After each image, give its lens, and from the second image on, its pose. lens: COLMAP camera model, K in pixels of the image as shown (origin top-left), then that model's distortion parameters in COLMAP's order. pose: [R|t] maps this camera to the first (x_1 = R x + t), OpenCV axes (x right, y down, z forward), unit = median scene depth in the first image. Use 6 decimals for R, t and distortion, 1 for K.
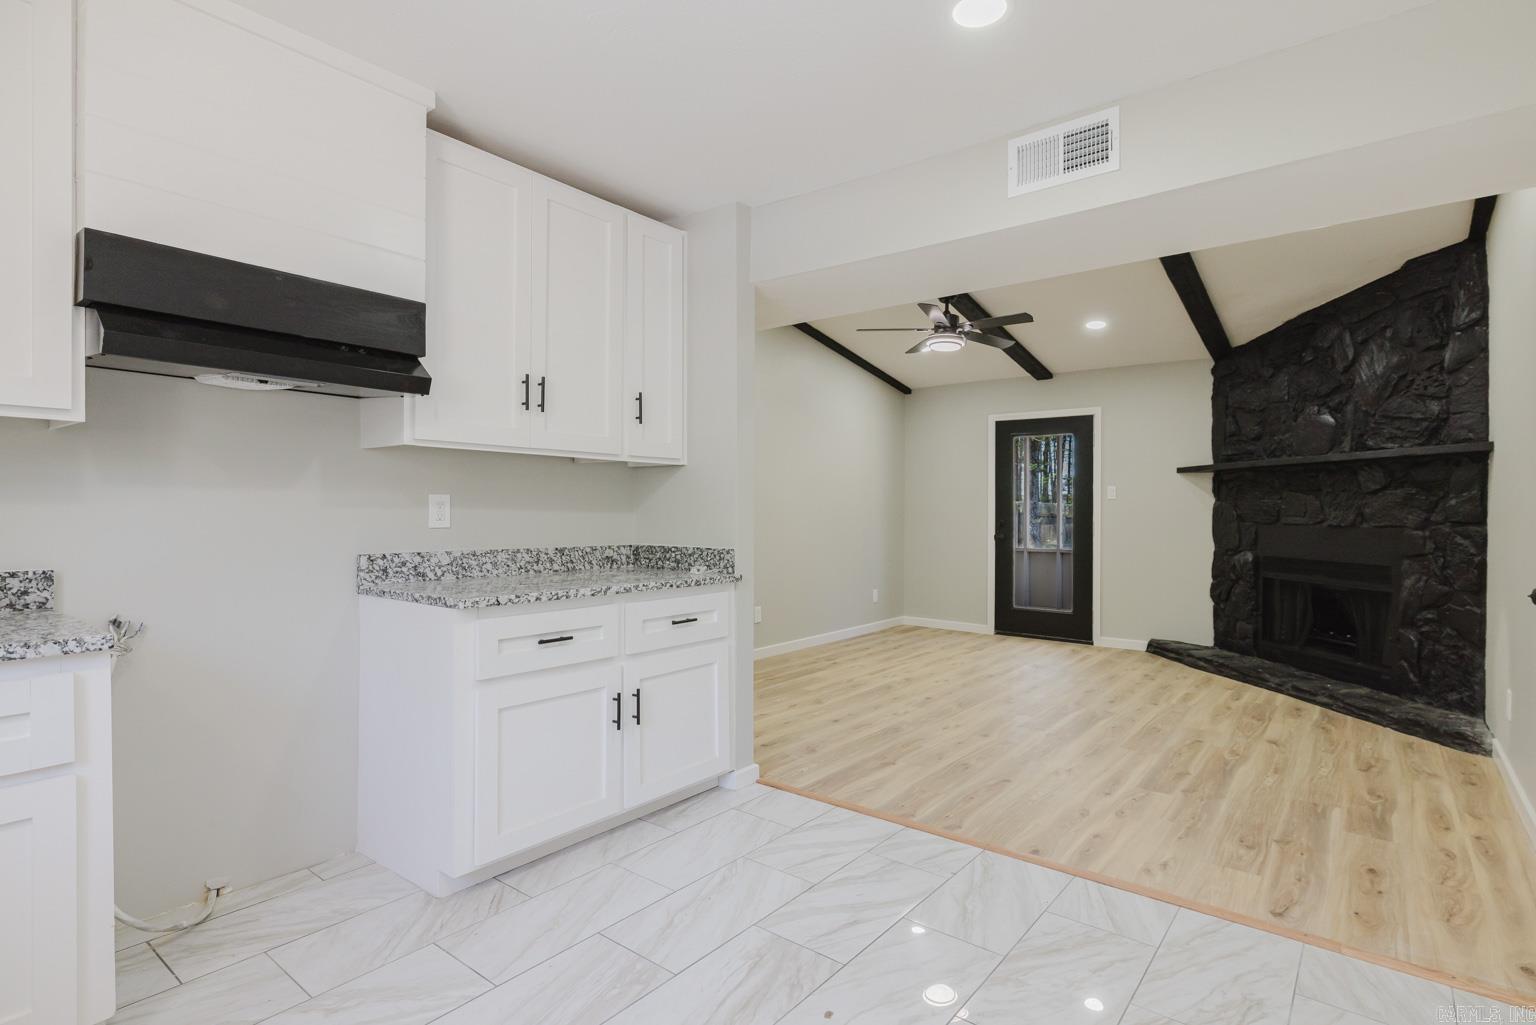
lens RADIAL K [[770.5, 0, 768.0], [0, 770.5, 512.5], [0, 0, 1]] dist [-0.003475, -0.000348]
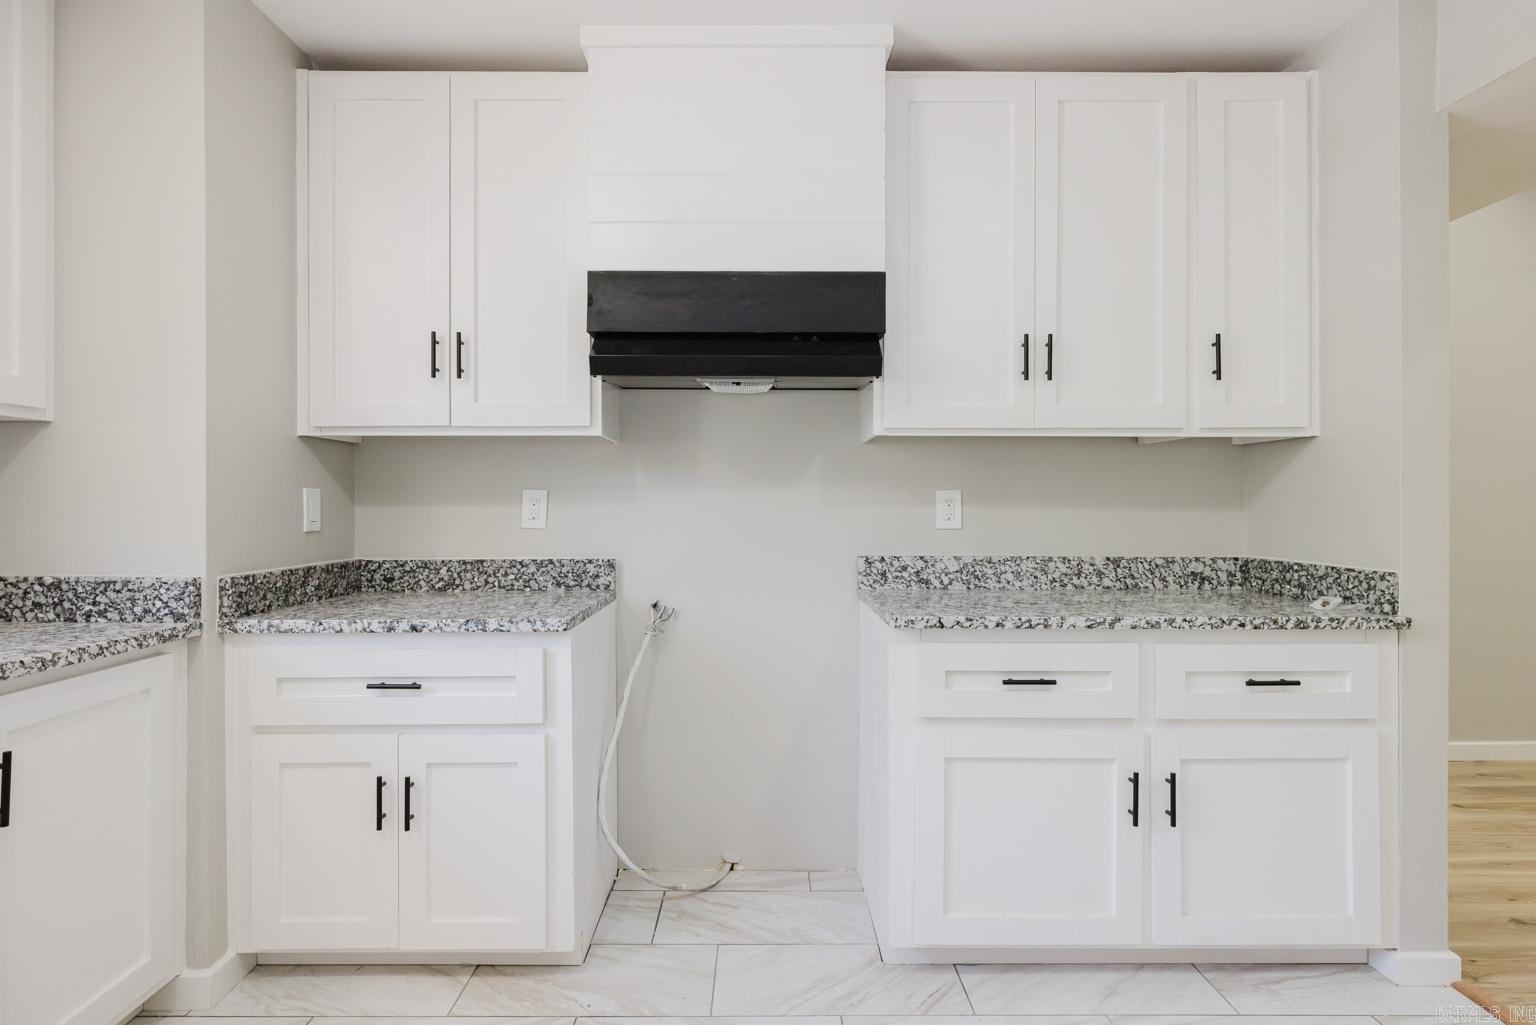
lens RADIAL K [[808.8, 0, 761.6], [0, 808.8, 506.3], [0, 0, 1]] dist [-0.003997, -0.001175]
pose [[0.621551, -0.004106, -0.783363, 0.095660], [0.002155, 0.999991, -0.003531, -0.001573], [0.783371, 0.000506, 0.621554, 0.165320]]
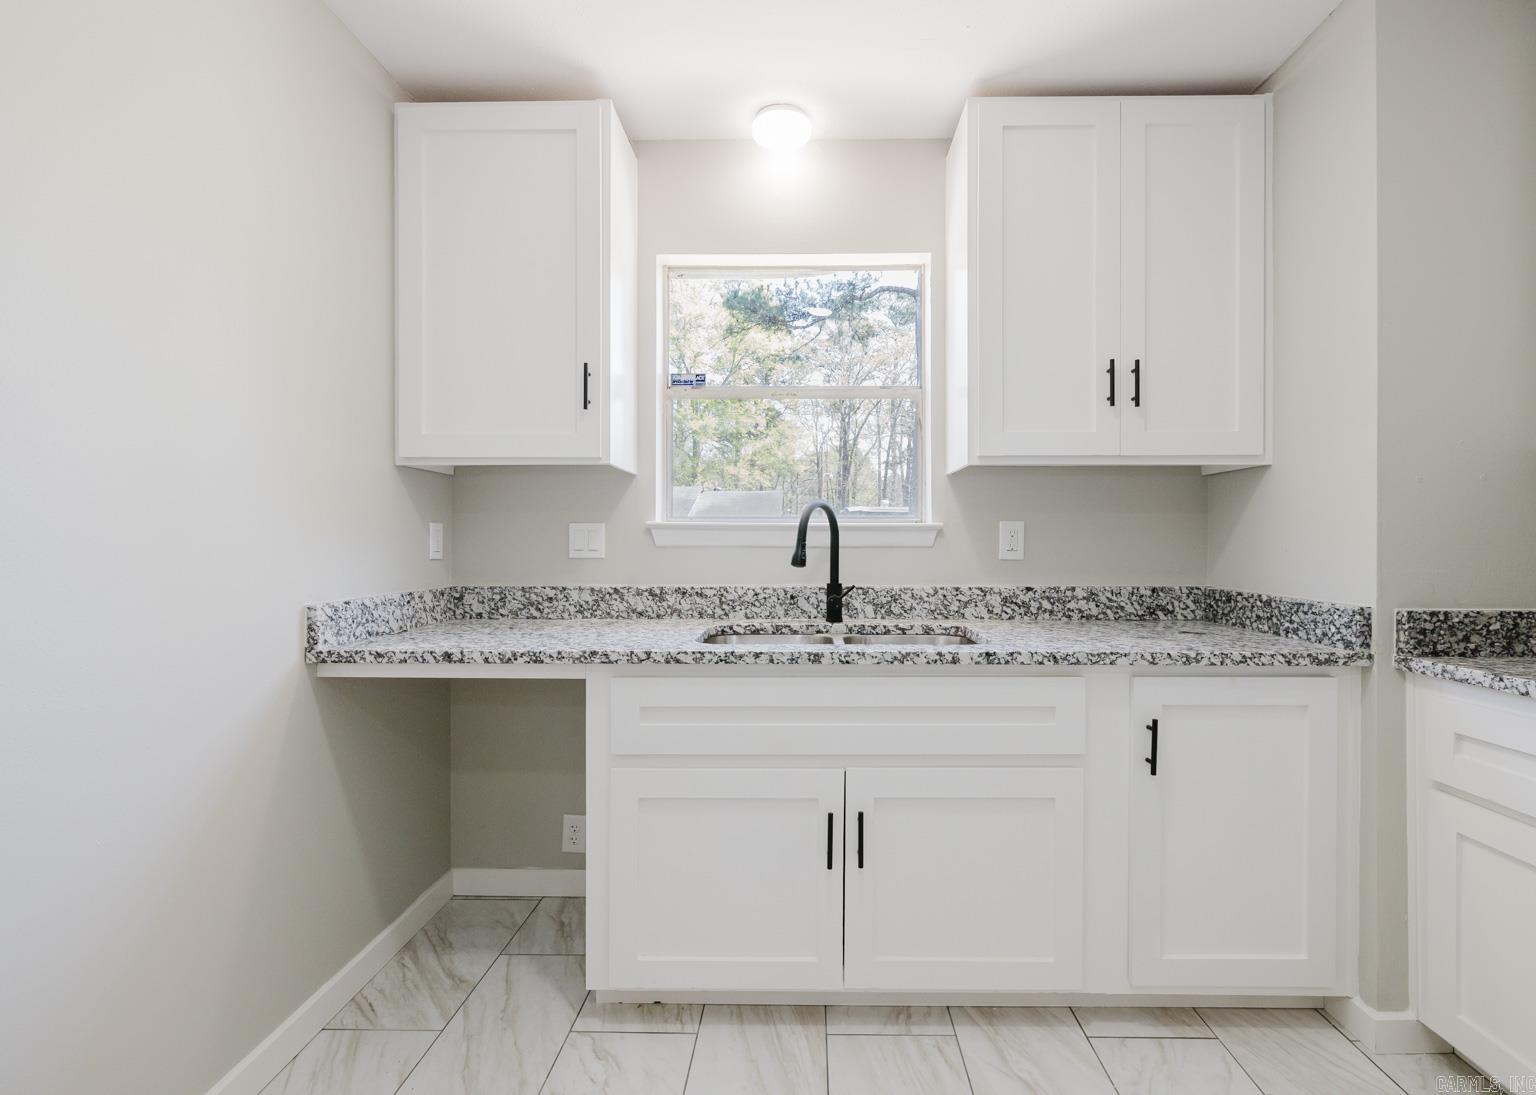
lens RADIAL K [[700.9, 0, 799.2], [0, 700.9, 547.5], [0, 0, 1]] dist [-0.001792, 0.000228]
pose [[-0.792035, -0.002443, -0.610471, 0.035449], [-0.007397, 0.999957, 0.005594, 0.002791], [0.610432, 0.008946, -0.792019, 0.297966]]
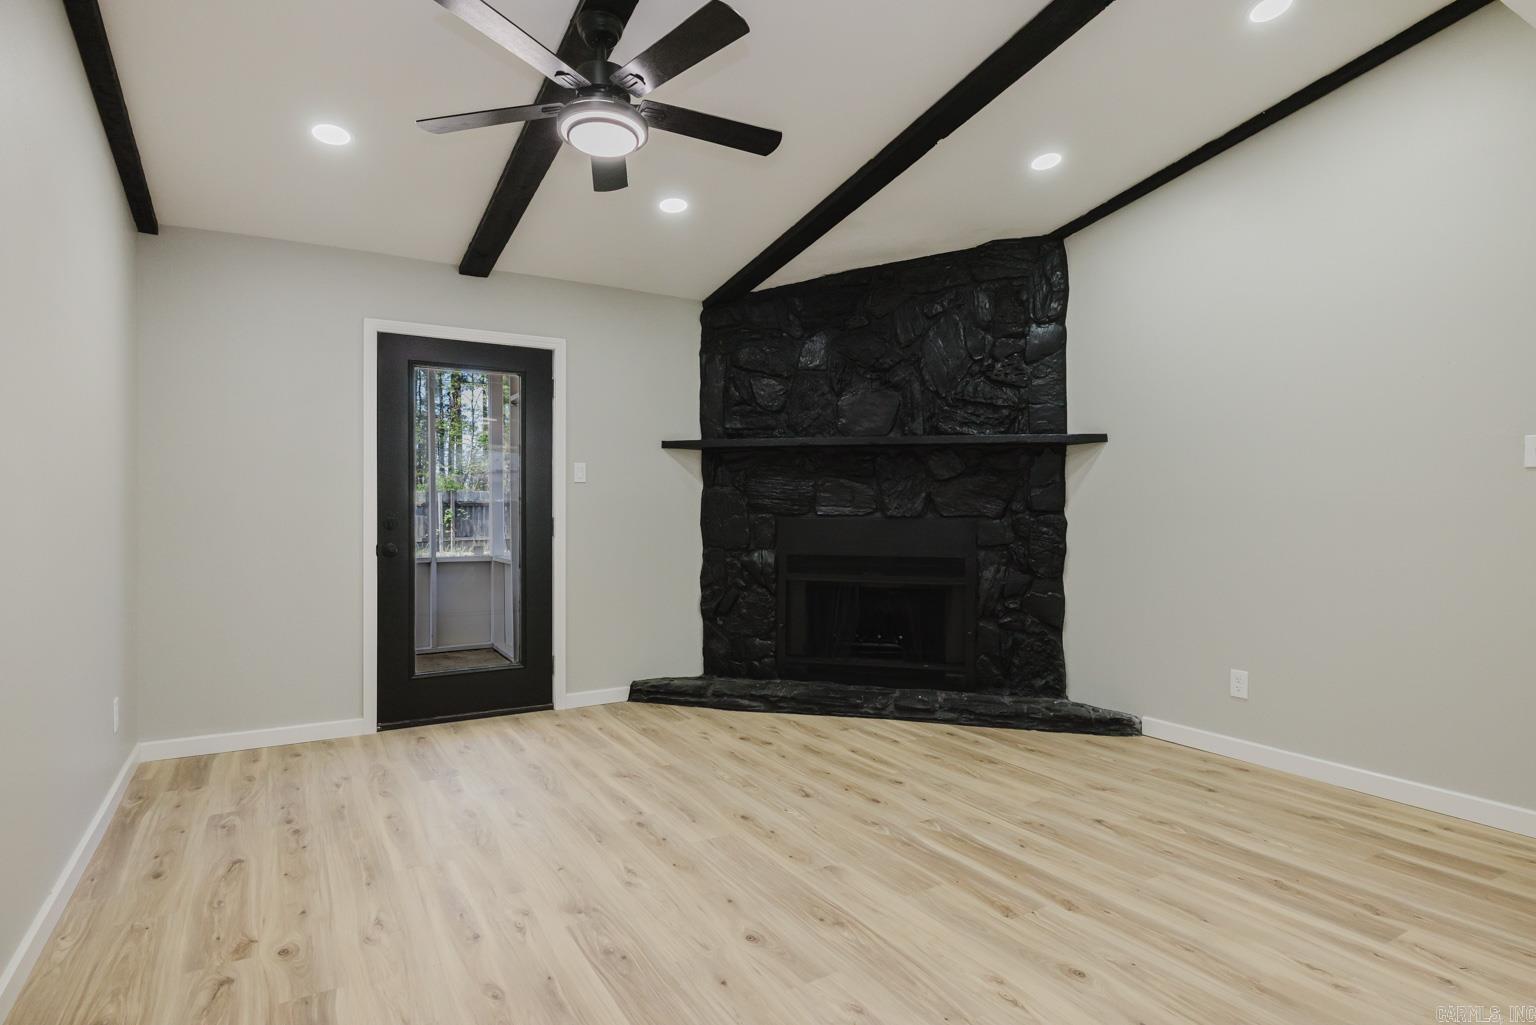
lens RADIAL K [[816.5, 0, 768.0], [0, 816.5, 512.5], [0, 0, 1]] dist [-0.001797, -0.000241]
pose [[0.352498, -0.015358, 0.935687, -0.222460], [0.003500, 0.999880, 0.015093, -0.002704], [-0.935806, -0.002046, 0.352509, 0.883111]]
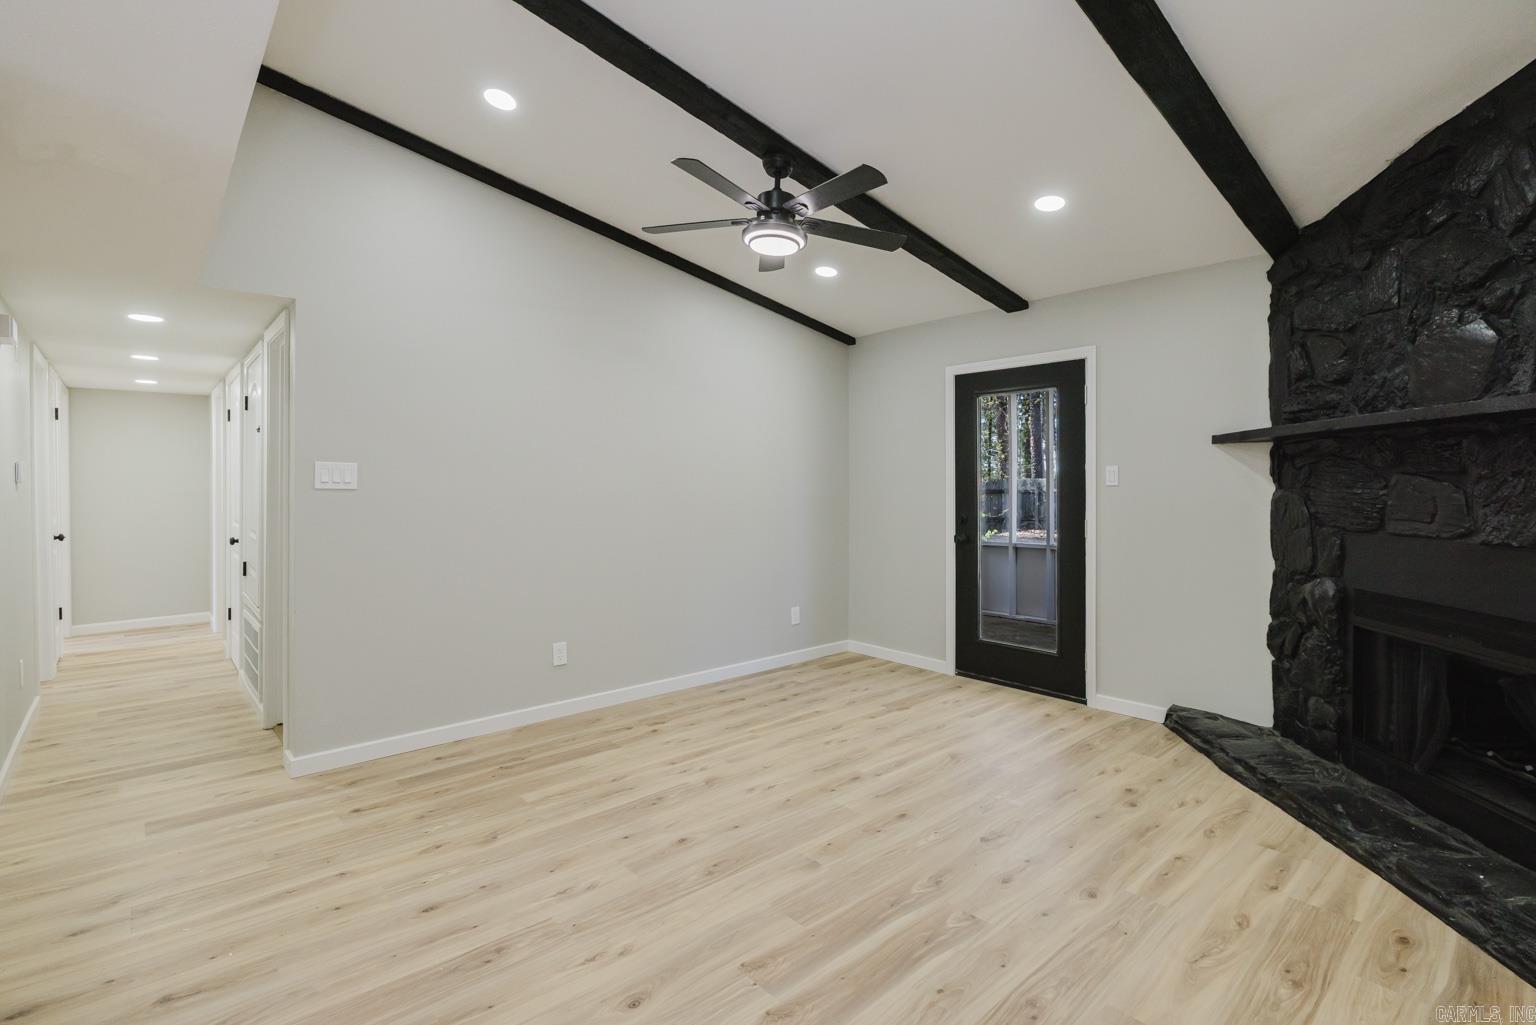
lens RADIAL K [[720.4, 0, 773.8], [0, 720.4, 491.4], [0, 0, 1]] dist [-0.005373, 0.000418]
pose [[0.985673, -0.005258, -0.168588, 0.390113], [0.005797, 0.999980, 0.002704, -0.022910], [0.168571, -0.003642, 0.985683, 0.510749]]
